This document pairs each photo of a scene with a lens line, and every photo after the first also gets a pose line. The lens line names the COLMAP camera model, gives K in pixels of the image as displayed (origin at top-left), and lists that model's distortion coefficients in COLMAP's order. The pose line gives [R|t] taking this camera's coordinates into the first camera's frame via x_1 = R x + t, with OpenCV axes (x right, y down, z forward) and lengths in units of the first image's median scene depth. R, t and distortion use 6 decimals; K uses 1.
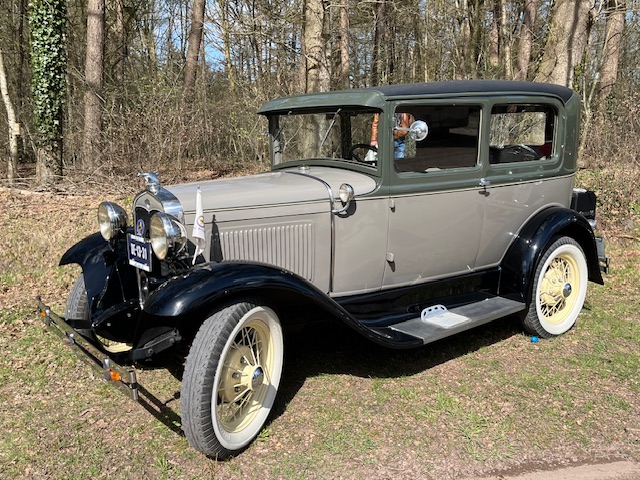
lens RADIAL K [[600.7, 0, 320.0], [0, 600.7, 240.0], [0, 0, 1]] dist [0.047490, -0.007602]
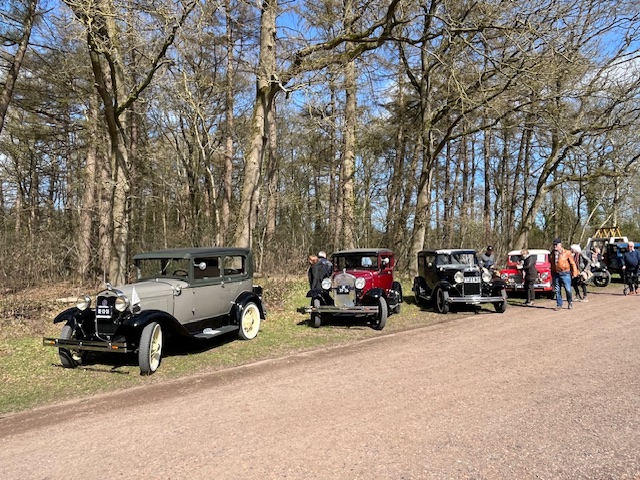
lens RADIAL K [[436.3, 0, 320.0], [0, 436.3, 240.0], [0, 0, 1]] dist [-0.000751, -0.000229]
pose [[0.861590, 0.012750, 0.507444, -0.334661], [0.093949, 0.978407, -0.184099, 0.113489], [-0.498834, 0.206292, 0.841789, -0.884806]]
